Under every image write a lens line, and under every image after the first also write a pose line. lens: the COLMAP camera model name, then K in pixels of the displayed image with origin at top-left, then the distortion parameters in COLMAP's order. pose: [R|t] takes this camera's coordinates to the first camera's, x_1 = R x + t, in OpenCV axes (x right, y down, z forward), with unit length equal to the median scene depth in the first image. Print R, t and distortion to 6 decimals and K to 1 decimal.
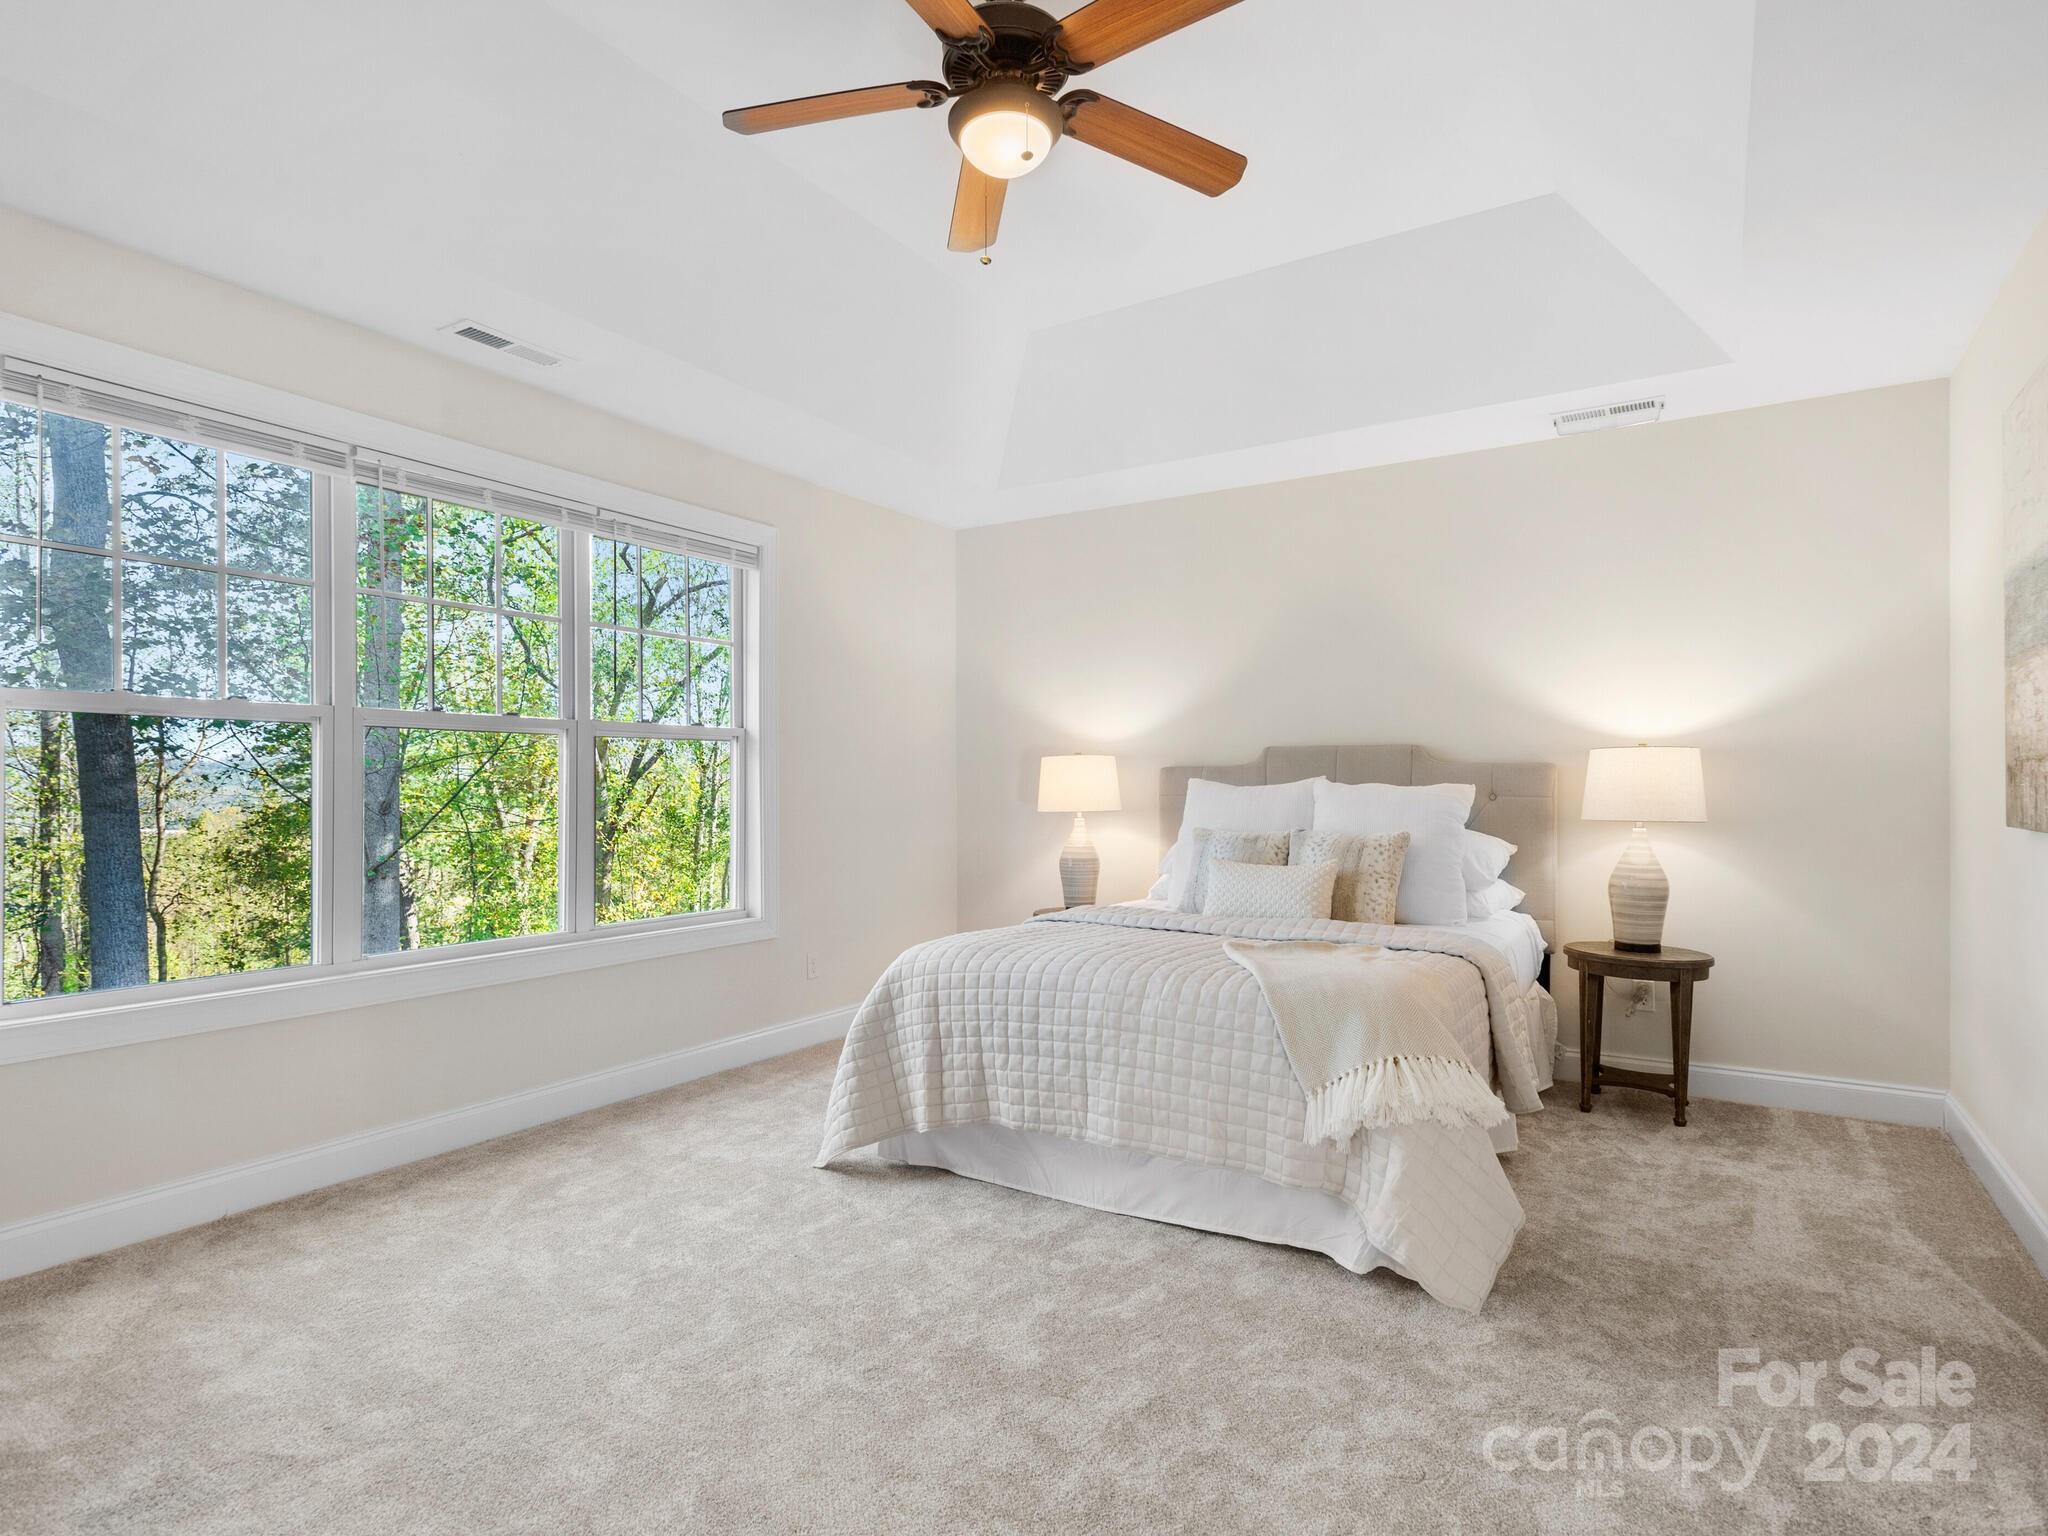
lens RADIAL K [[1123.6, 0, 1024.0], [0, 1123.6, 768.0], [0, 0, 1]] dist [0.014114, 0.000599]
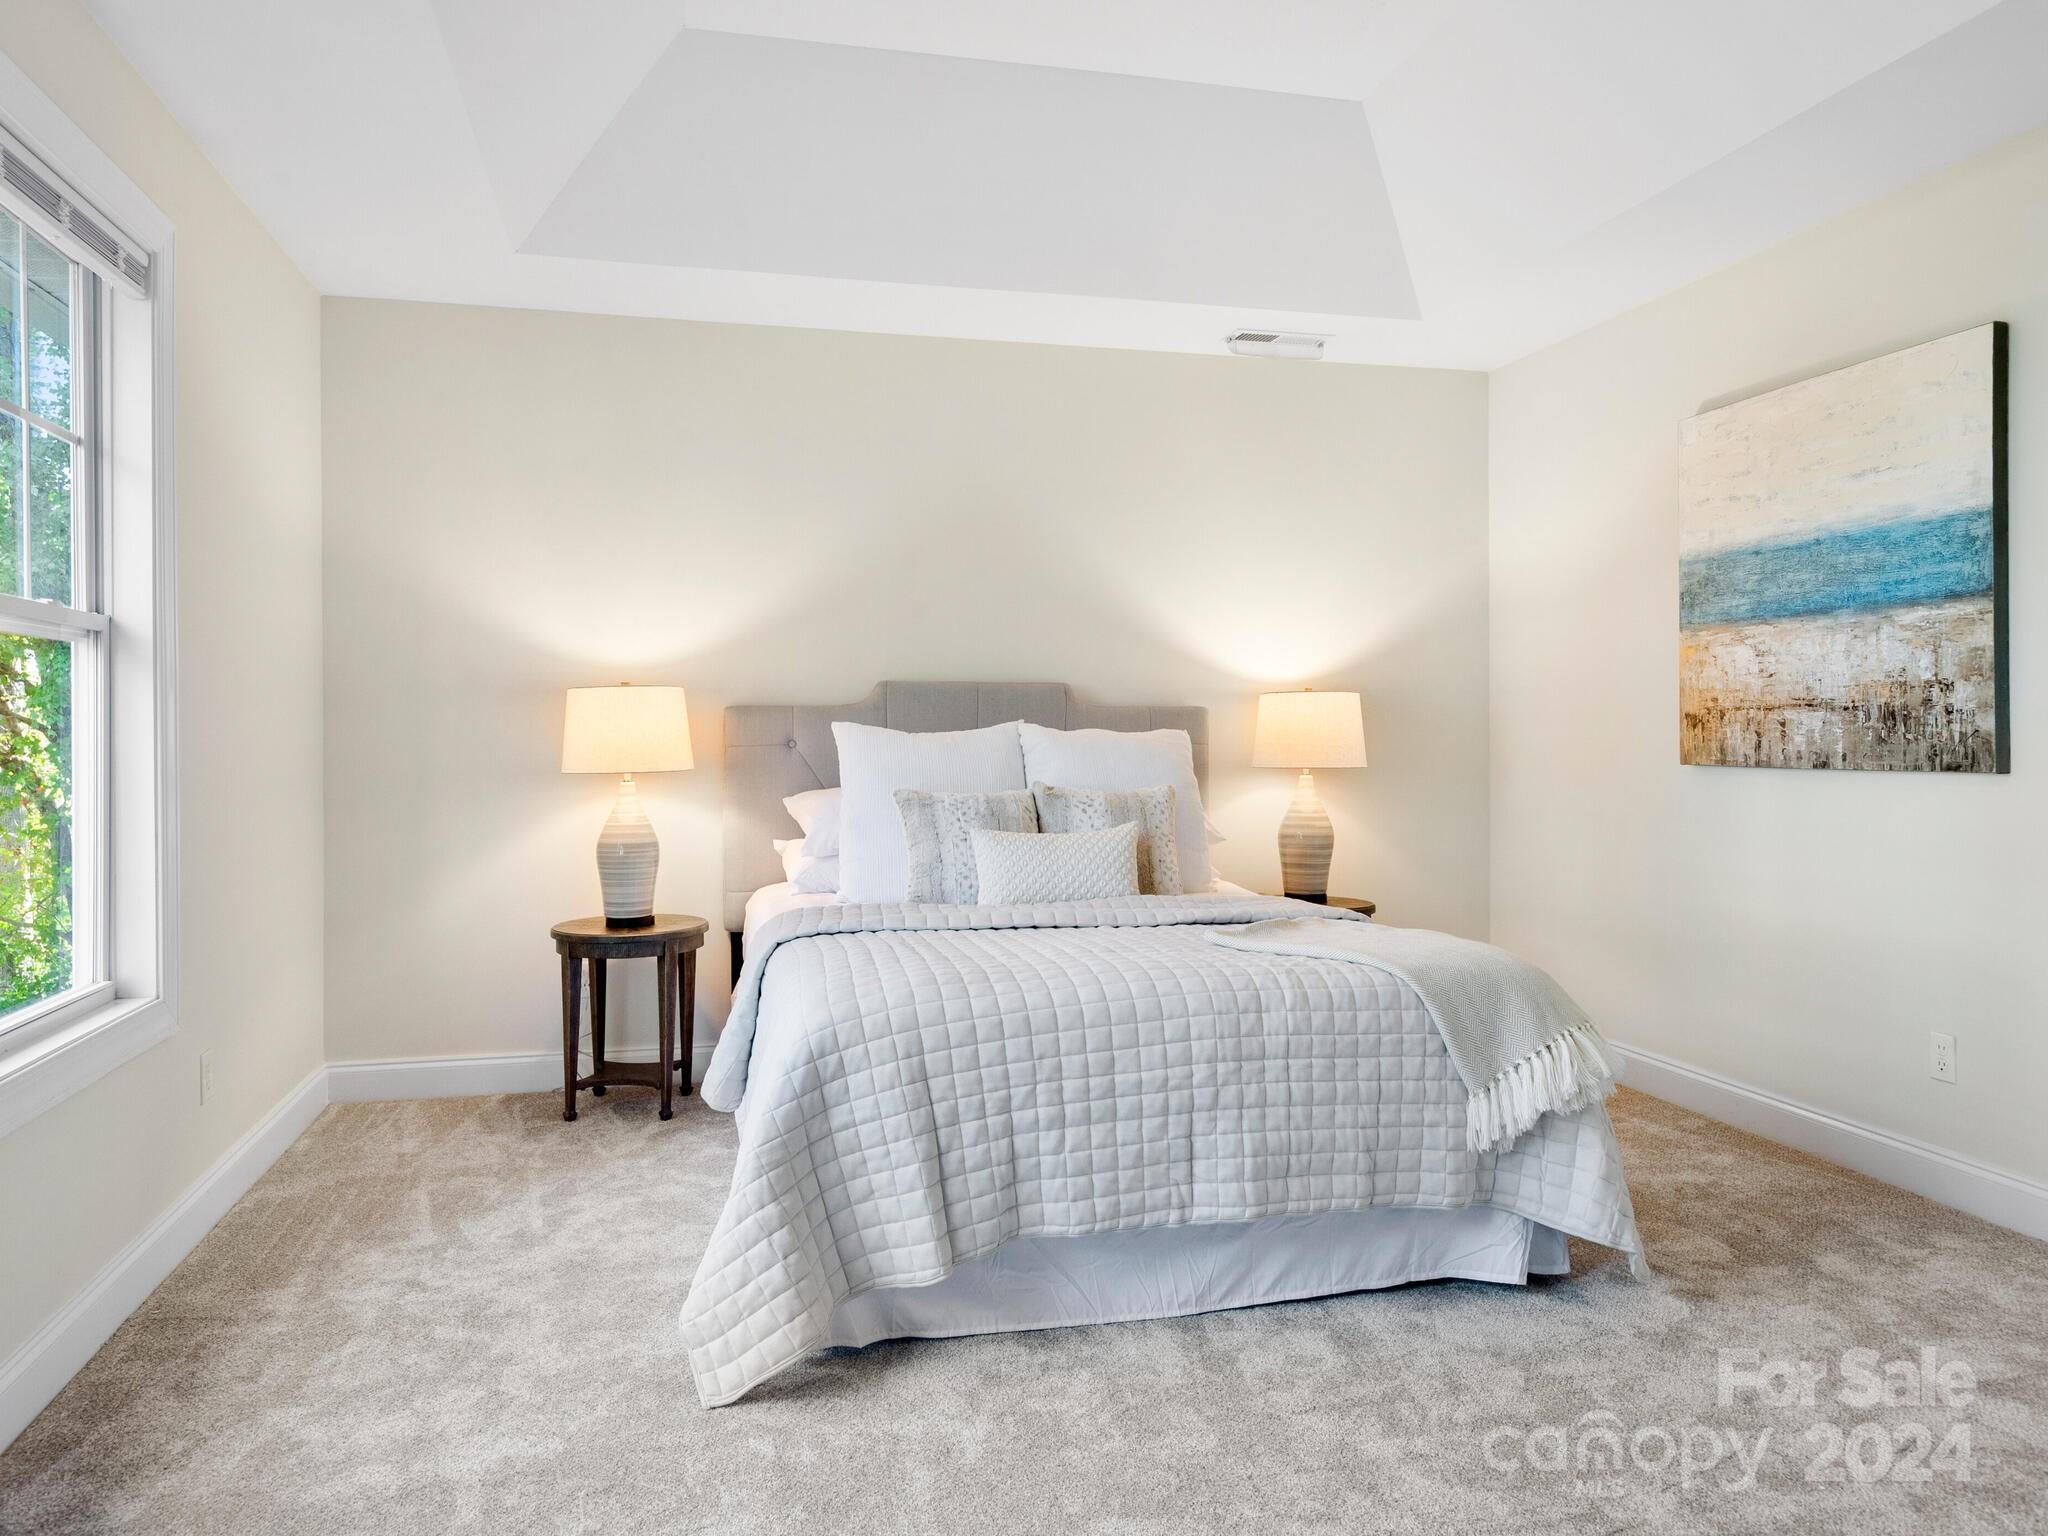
lens RADIAL K [[1401.0, 0, 1025.4], [0, 1401.0, 722.7], [0, 0, 1]] dist [0.007763, 0.003476]
pose [[0.697947, 0.004145, 0.716138, -0.633883], [-0.007074, 0.999974, 0.001107, 0.011139], [-0.716115, -0.005838, 0.697958, 0.435958]]
